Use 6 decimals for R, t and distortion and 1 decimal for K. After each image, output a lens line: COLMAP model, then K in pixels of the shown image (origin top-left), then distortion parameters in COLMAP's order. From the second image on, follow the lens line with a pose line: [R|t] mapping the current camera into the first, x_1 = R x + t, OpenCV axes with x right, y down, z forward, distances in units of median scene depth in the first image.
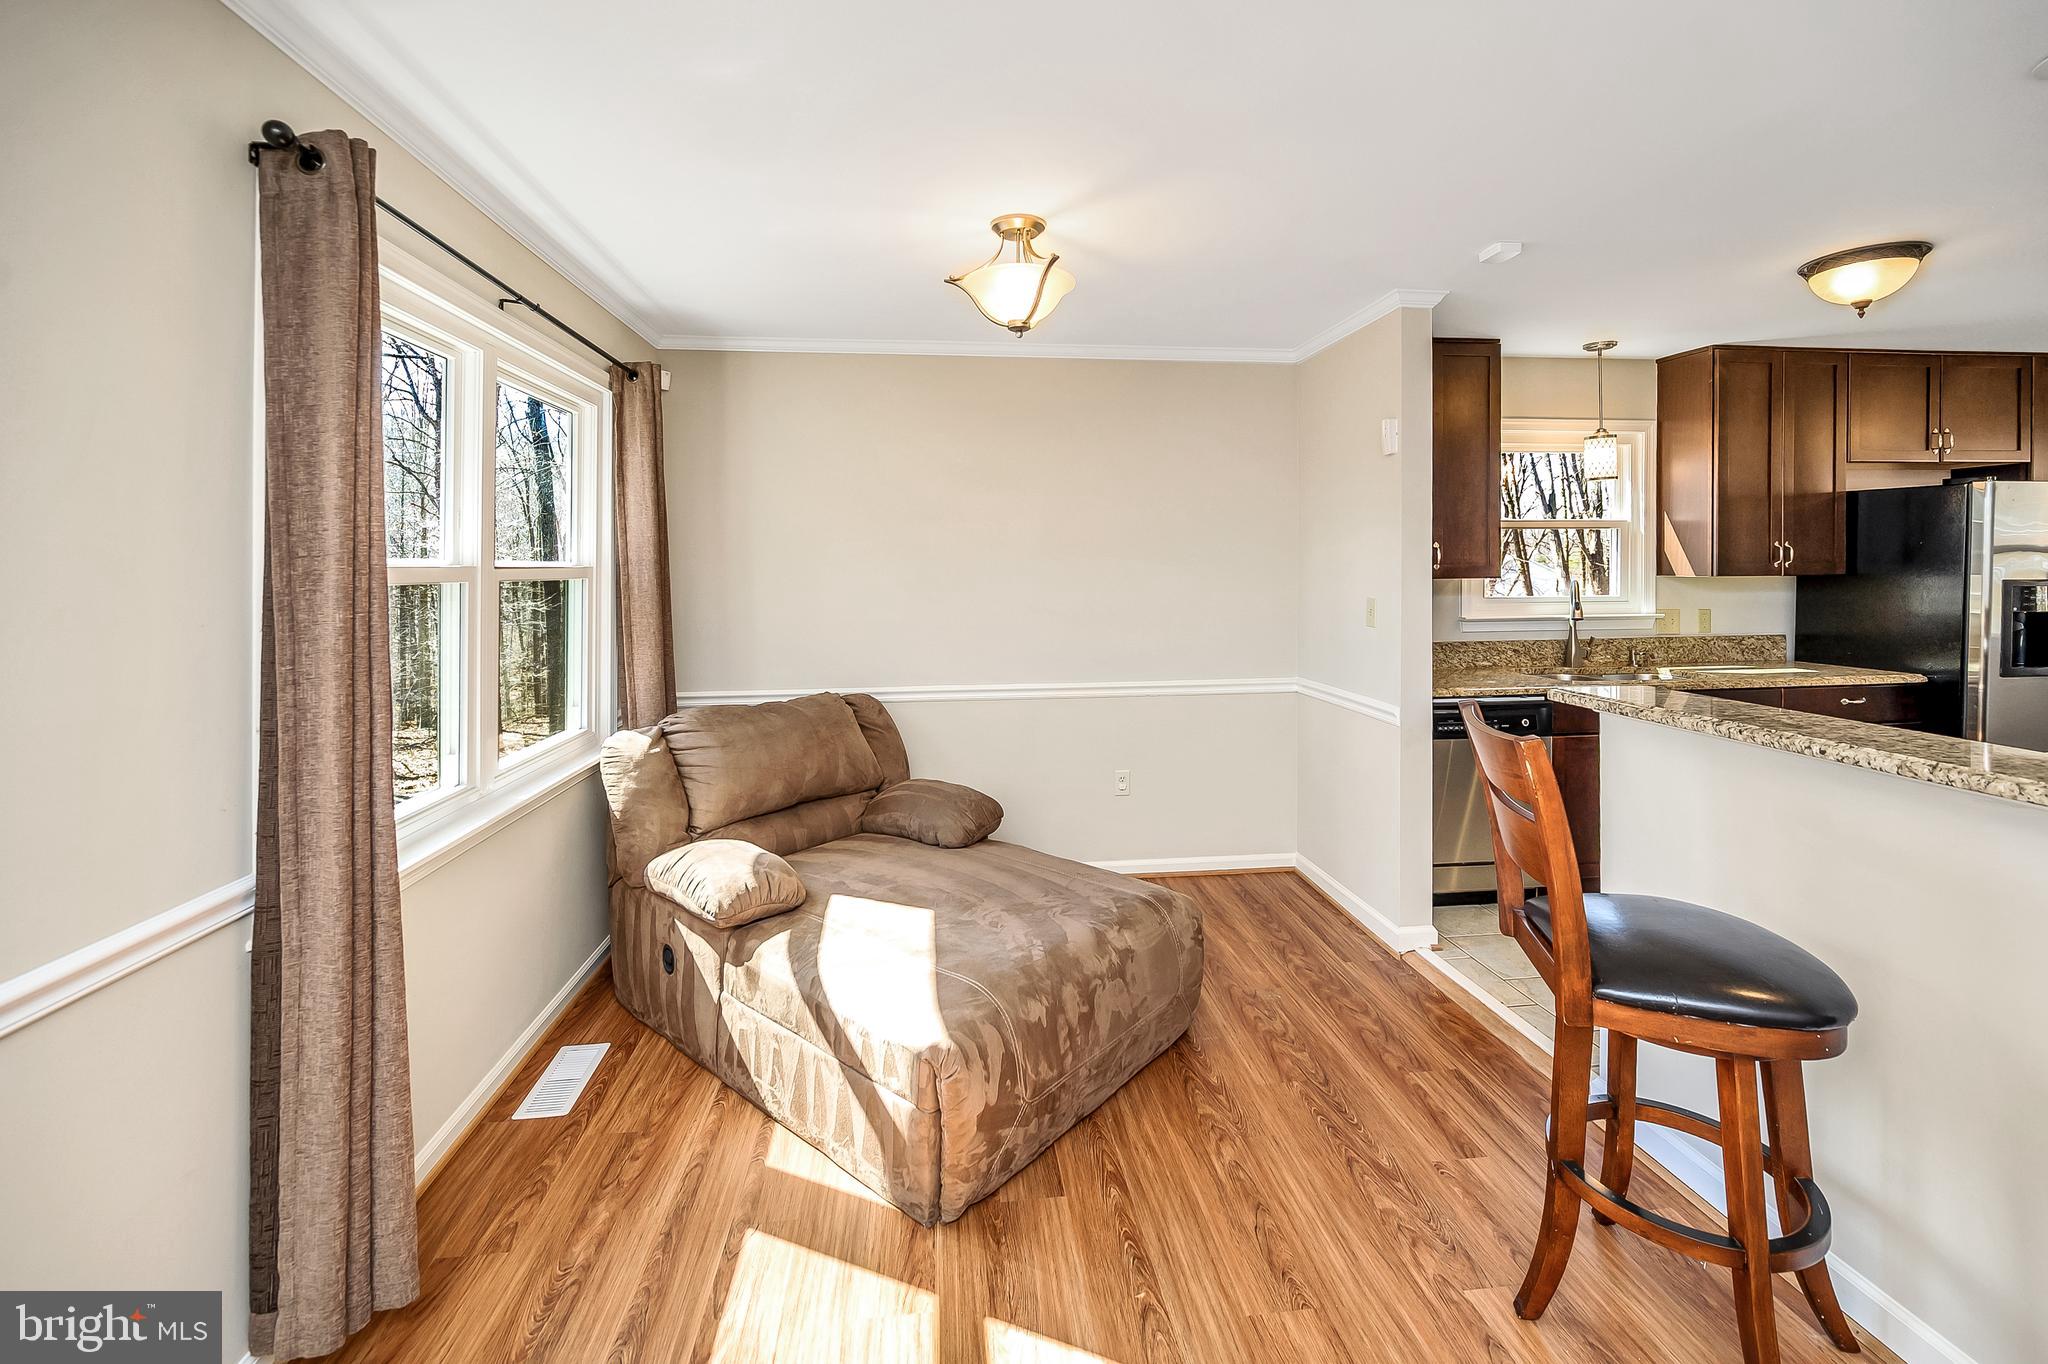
lens RADIAL K [[828.2, 0, 1024.3], [0, 828.2, 574.4], [0, 0, 1]] dist [-0.002707, 0.000176]
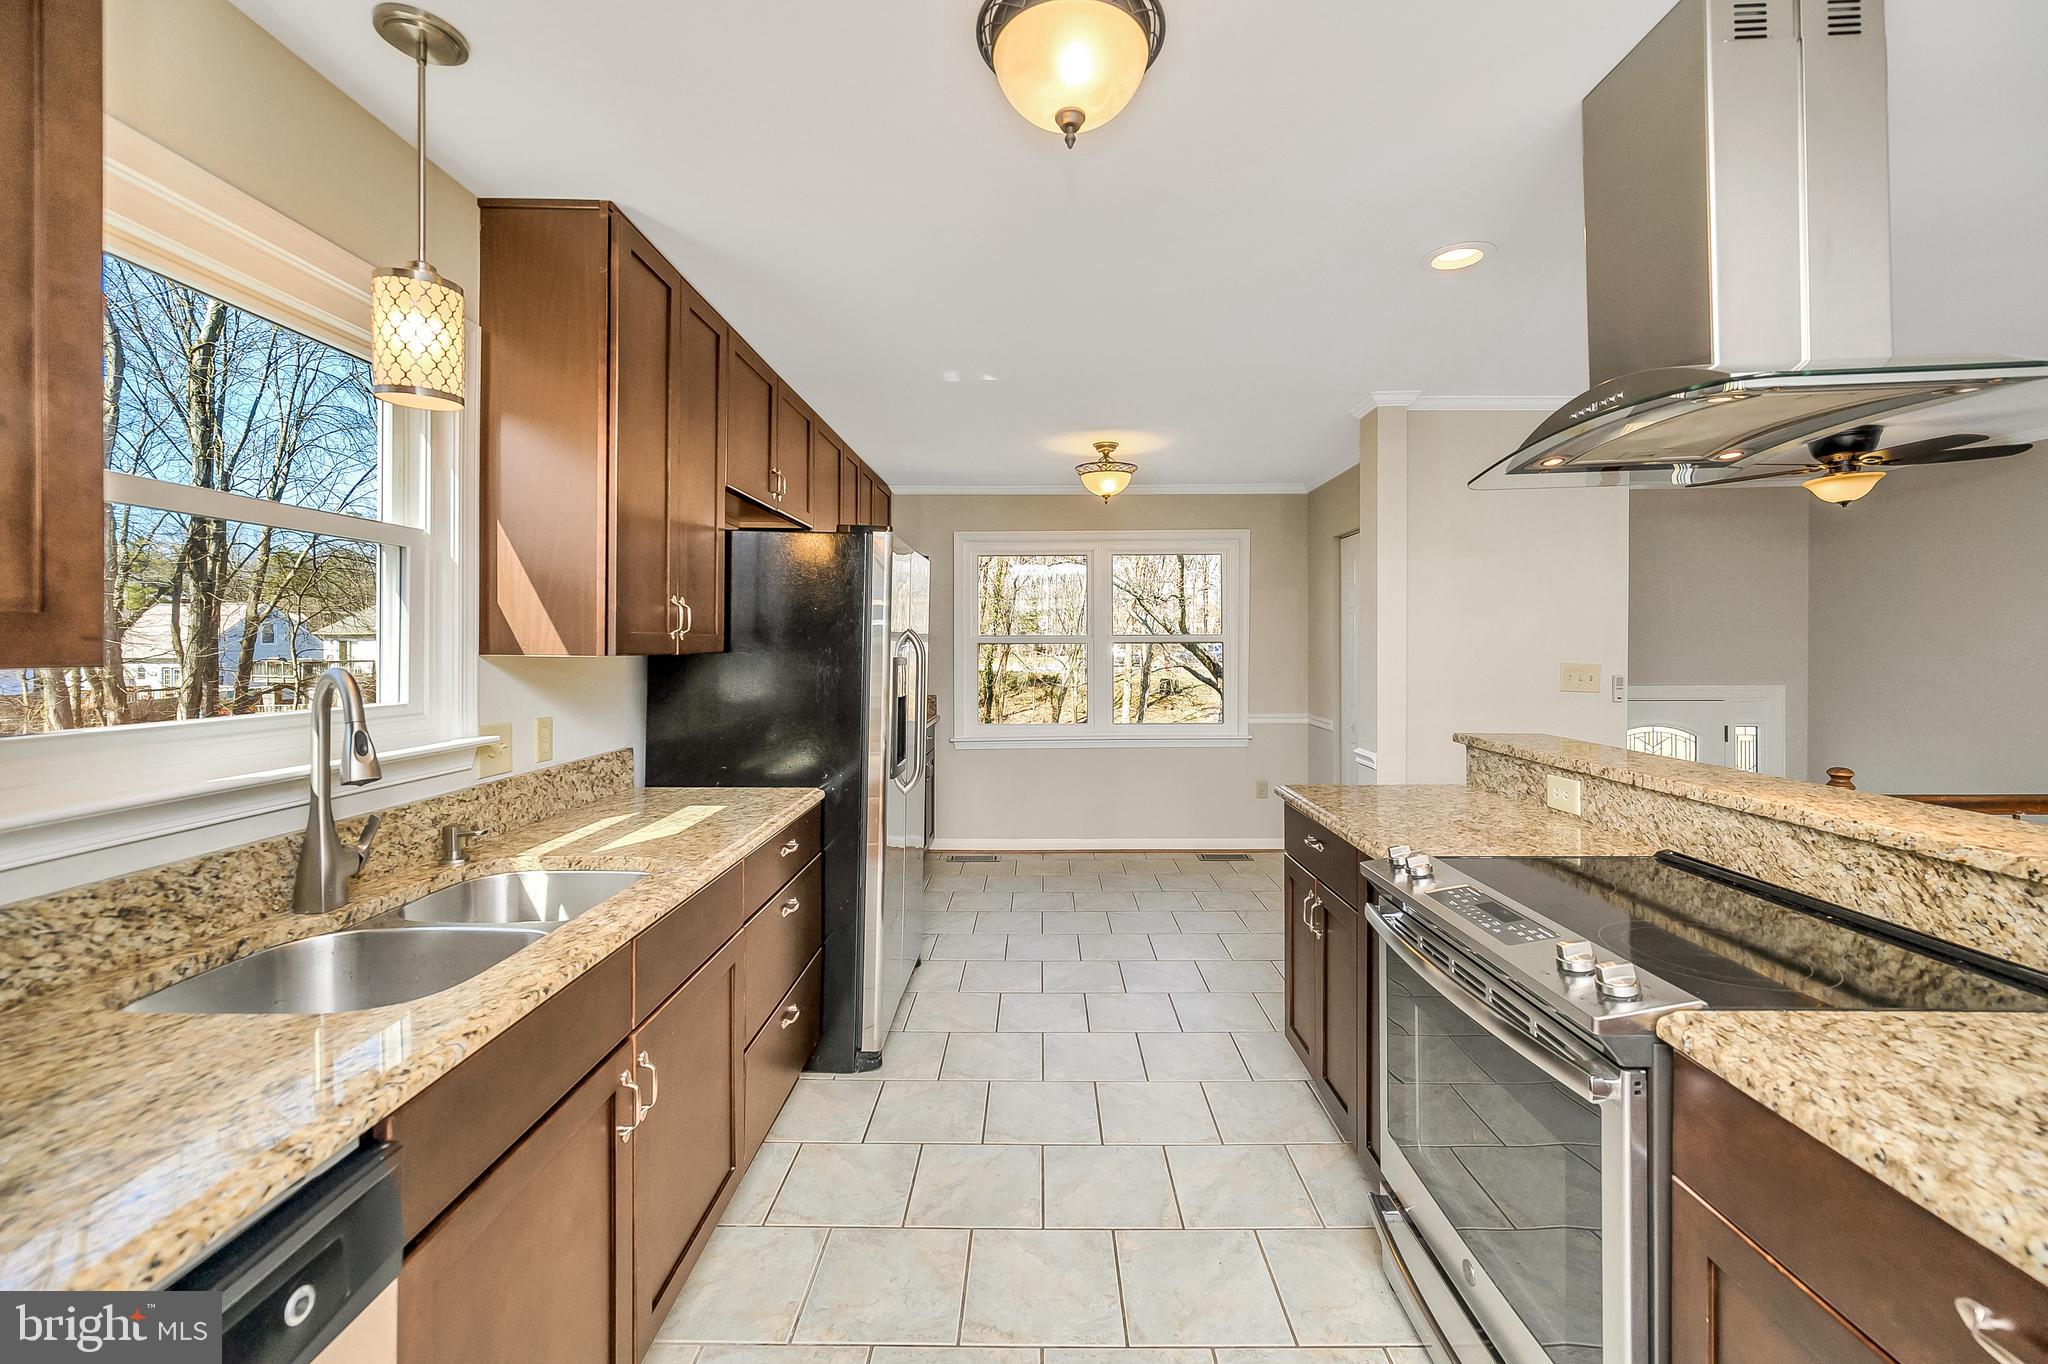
lens RADIAL K [[828.2, 0, 1029.6], [0, 828.2, 645.7], [0, 0, 1]] dist [-0.002707, 0.000176]
pose [[0.110088, 0.006070, 0.993903, 0.522681], [0.004332, 0.999969, -0.006587, 0.001925], [-0.993912, 0.005031, 0.110058, 1.007679]]
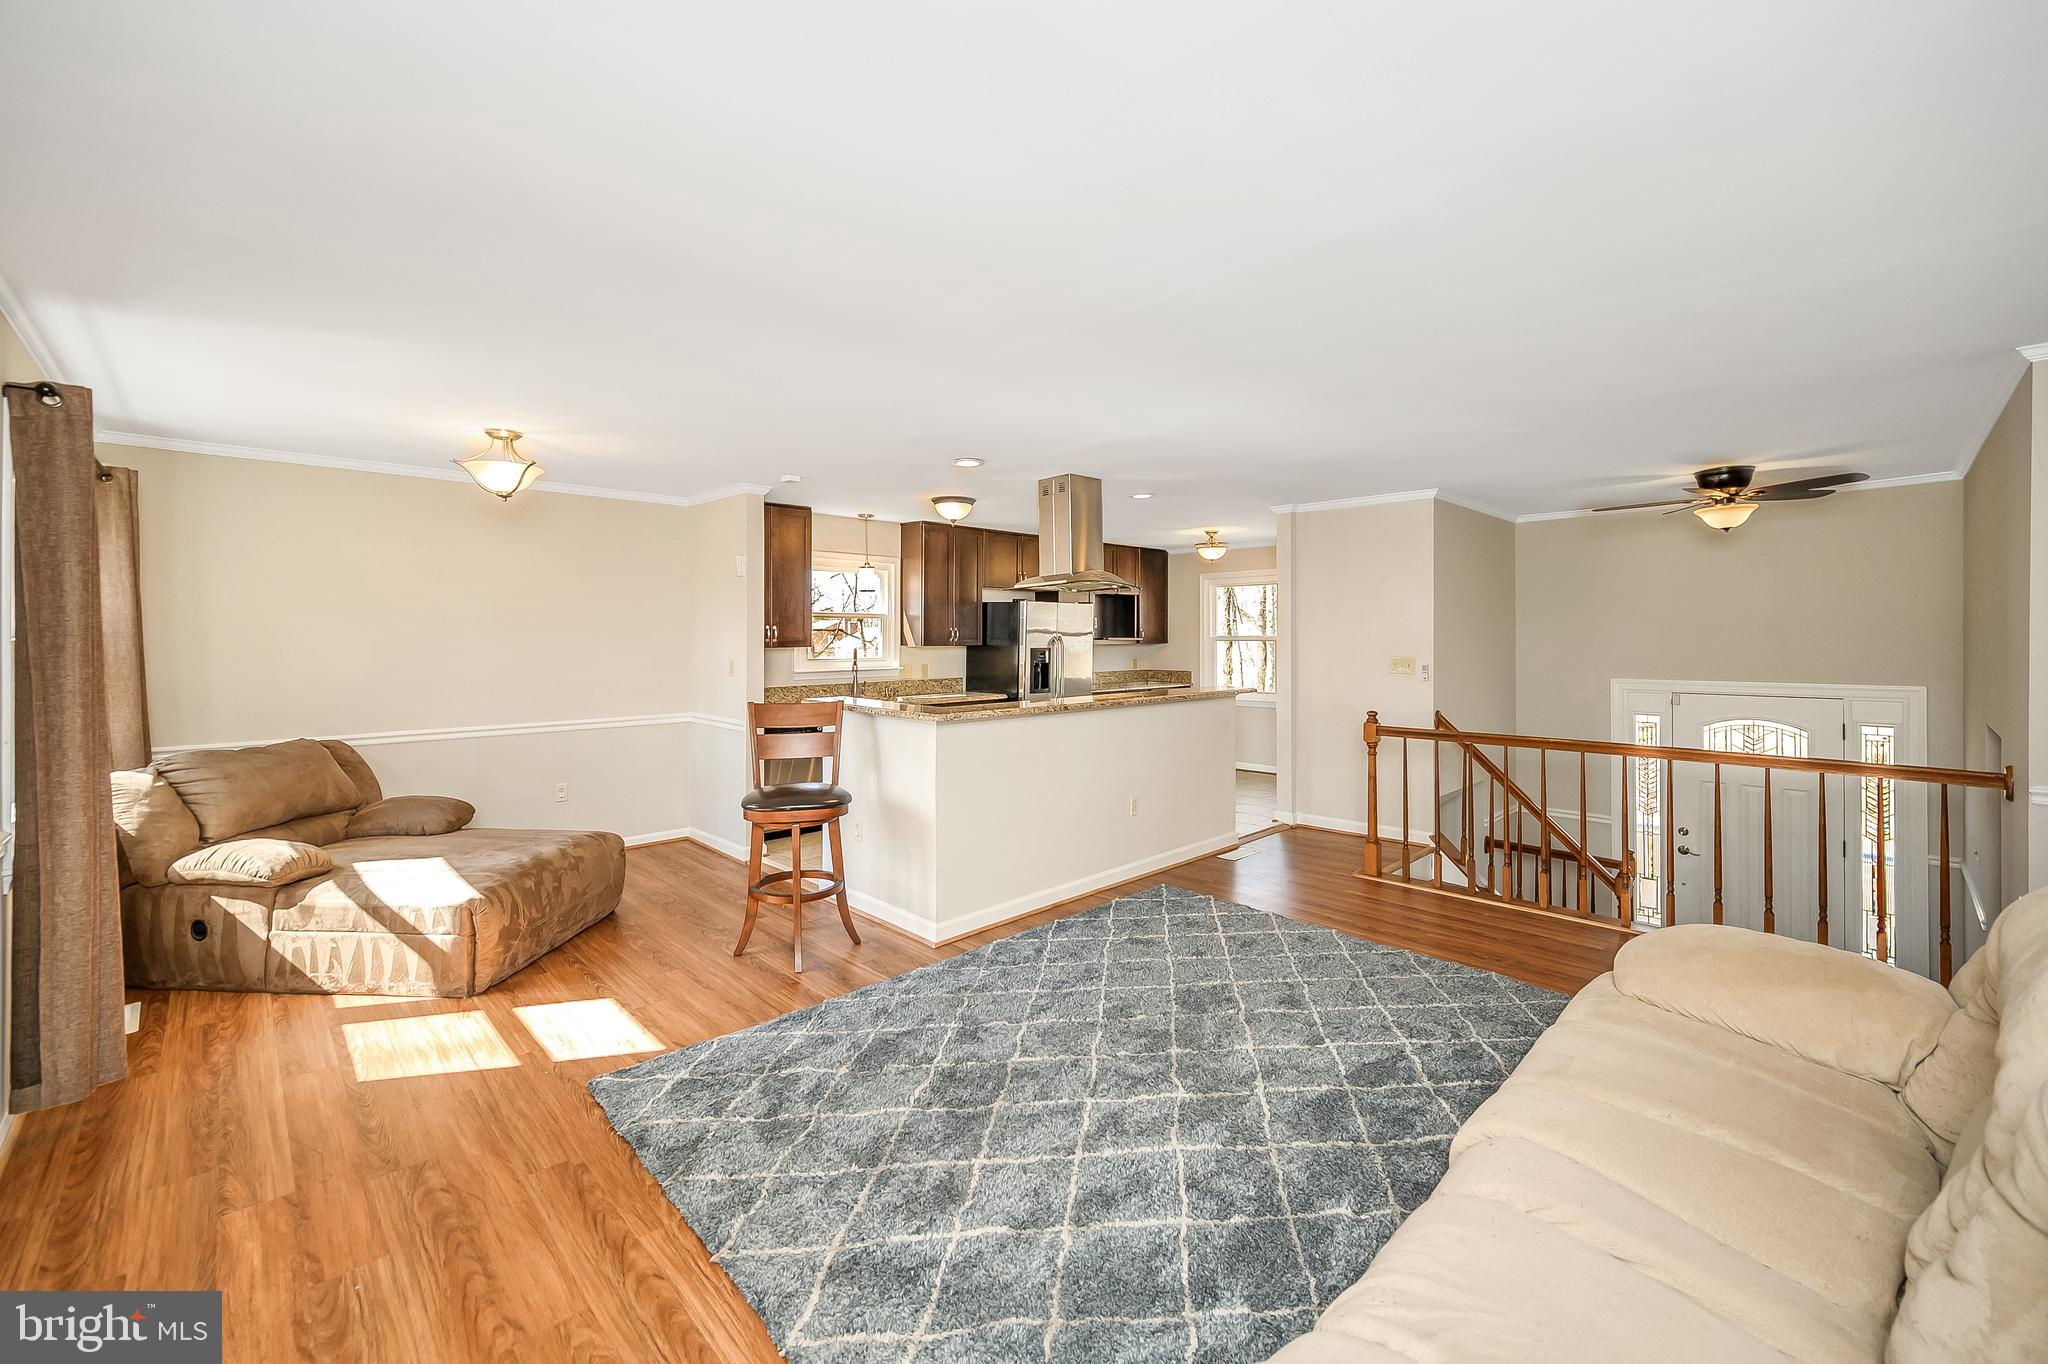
lens RADIAL K [[828.2, 0, 1016.3], [0, 828.2, 647.7], [0, 0, 1]] dist [-0.002707, 0.000176]
pose [[0.789648, -0.001601, 0.613558, -0.201186], [-0.002304, 0.999982, 0.005575, -0.006970], [-0.613555, -0.005816, 0.789630, -0.874948]]
